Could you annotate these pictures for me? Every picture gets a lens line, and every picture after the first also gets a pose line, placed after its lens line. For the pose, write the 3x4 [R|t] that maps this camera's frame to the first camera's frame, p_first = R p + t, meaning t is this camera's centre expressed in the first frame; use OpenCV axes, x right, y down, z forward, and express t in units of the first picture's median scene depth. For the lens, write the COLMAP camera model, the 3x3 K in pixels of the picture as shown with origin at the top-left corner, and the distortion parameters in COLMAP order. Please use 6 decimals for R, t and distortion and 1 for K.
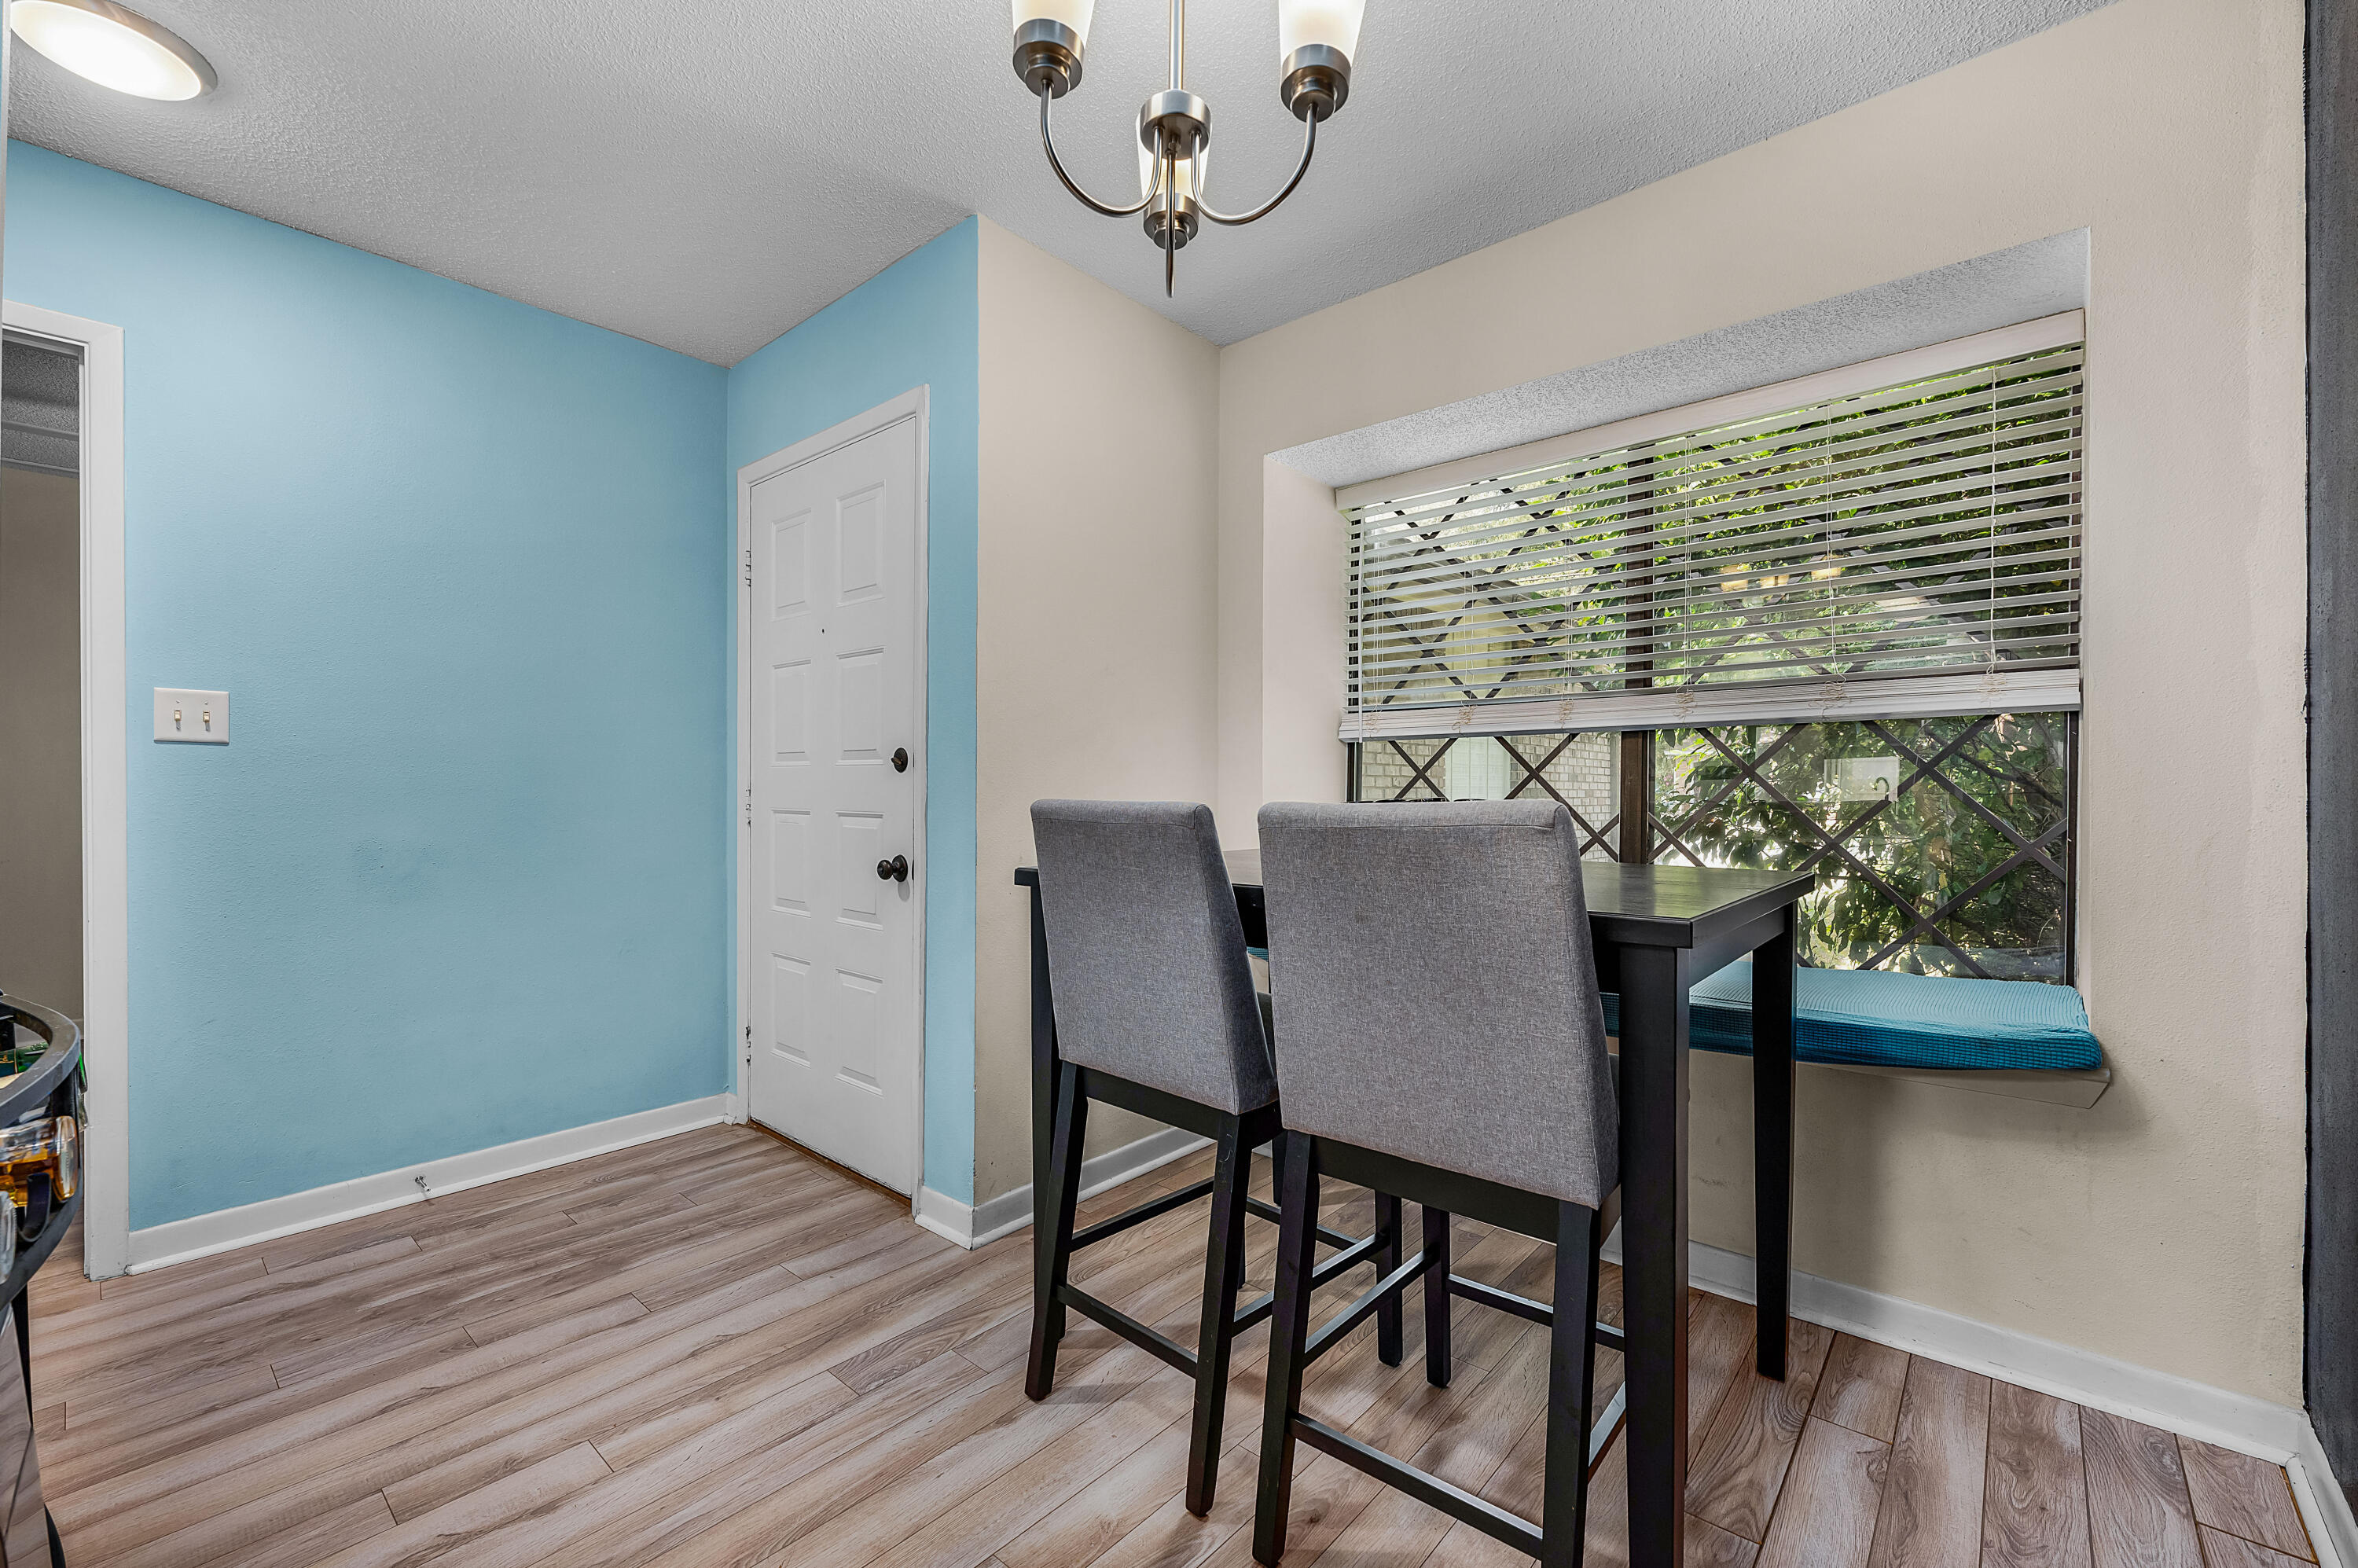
lens RADIAL K [[978.1, 0, 1180.9], [0, 978.1, 791.0], [0, 0, 1]] dist [-0.004093, -0.000301]
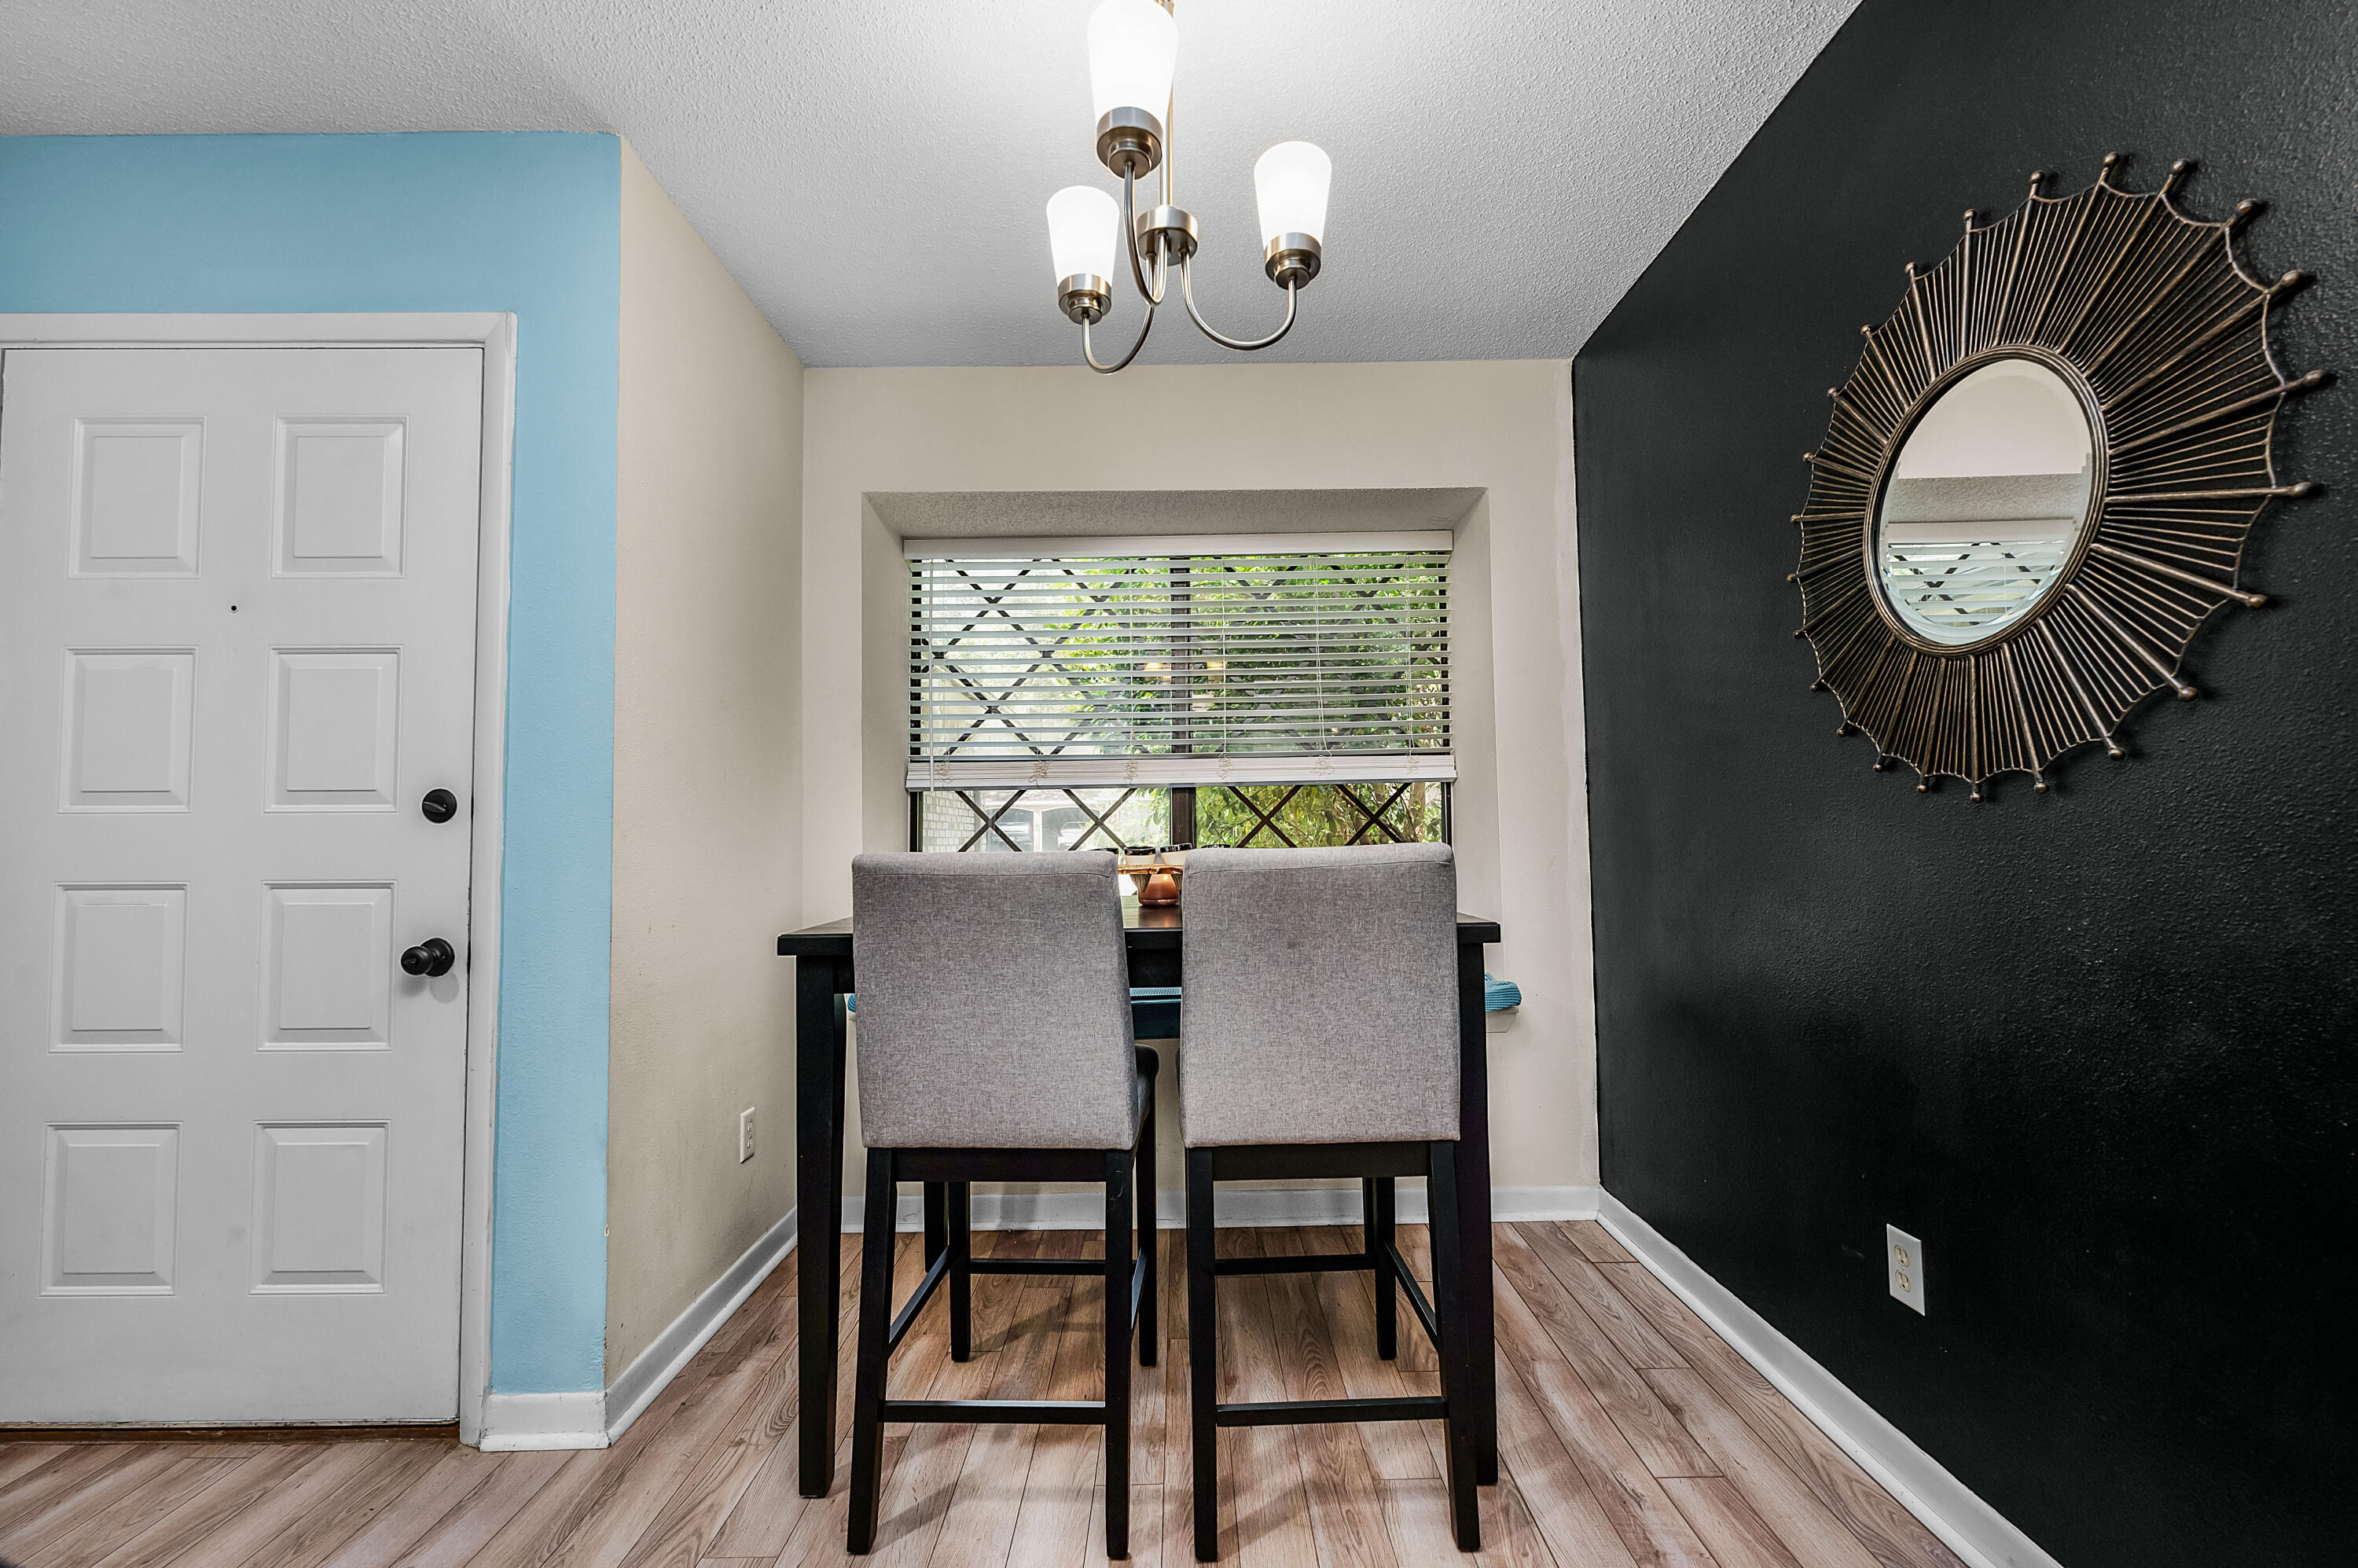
lens RADIAL K [[964.4, 0, 1194.8], [0, 964.4, 791.1], [0, 0, 1]] dist [-0.000587, 0.000610]
pose [[0.744938, 0.019481, 0.666849, -0.349699], [0.013873, 0.998905, -0.044679, -0.003100], [-0.666989, 0.042534, 0.743853, 0.099318]]
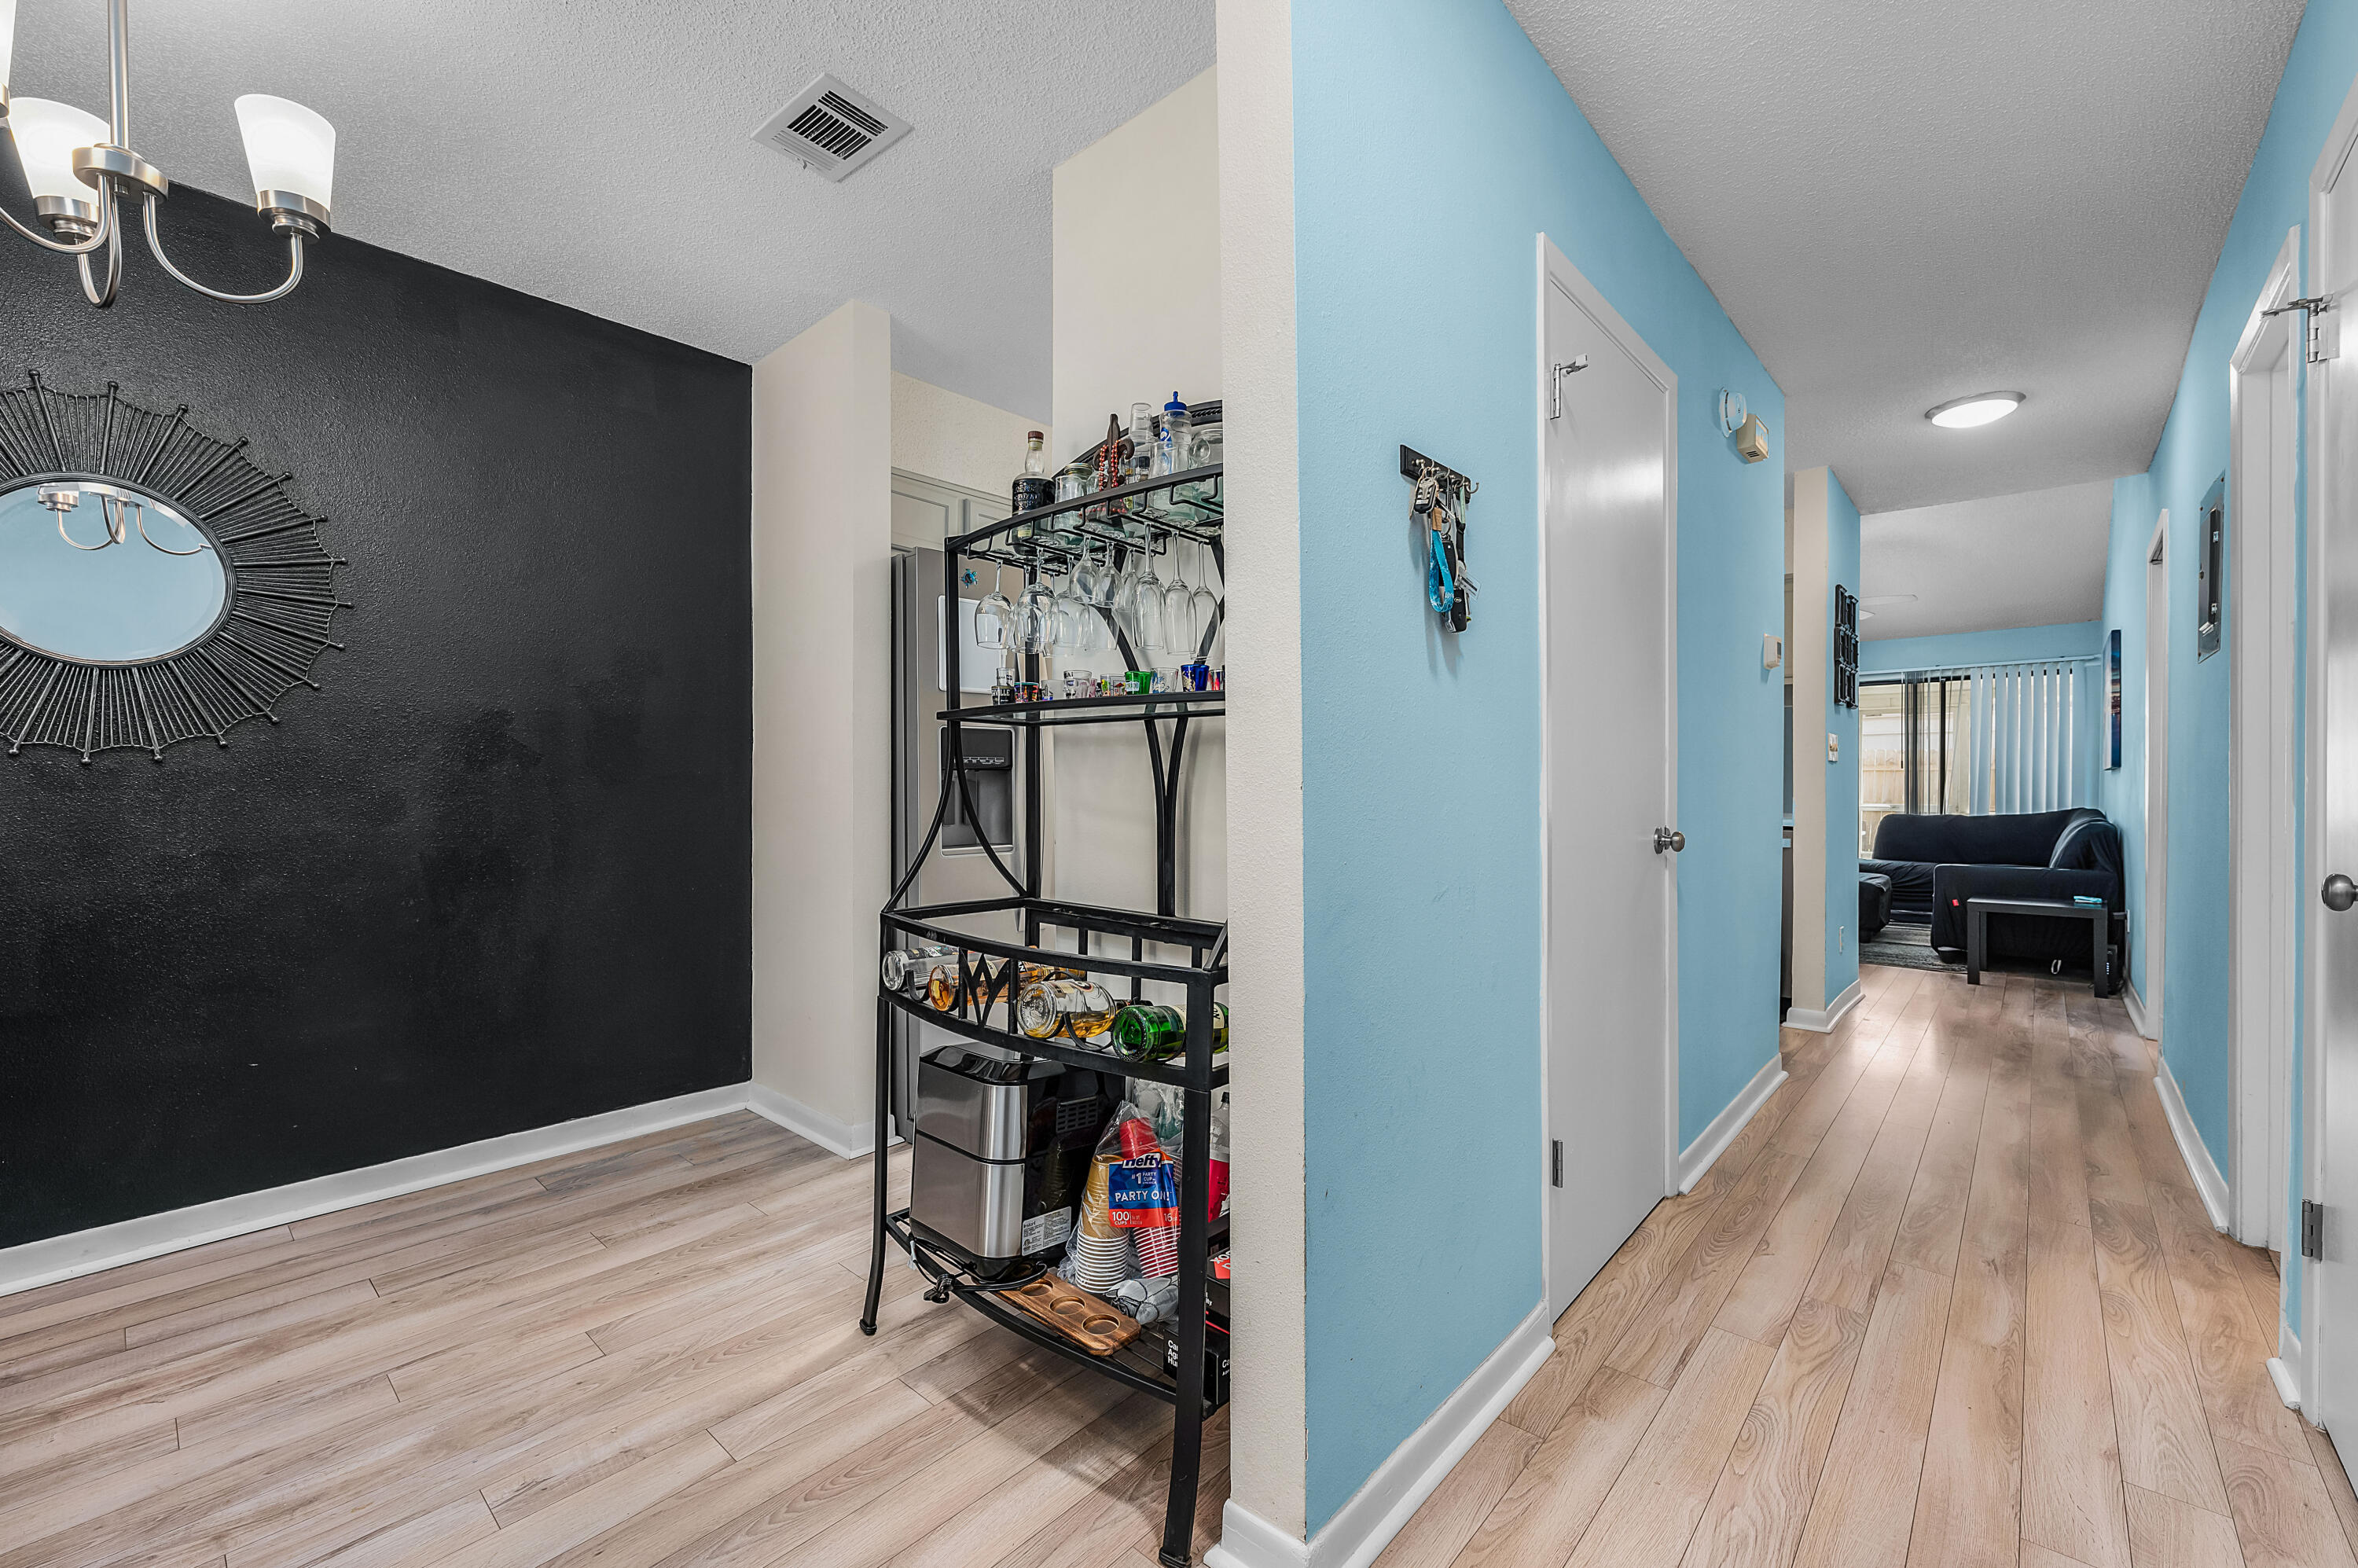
lens RADIAL K [[978.1, 0, 1180.9], [0, 978.1, 791.0], [0, 0, 1]] dist [-0.004093, -0.000301]
pose [[-0.999668, 0.004913, 0.025287, -0.623330], [0.005186, 0.999929, 0.010746, 0.004915], [-0.025232, 0.010874, -0.999622, 1.022612]]
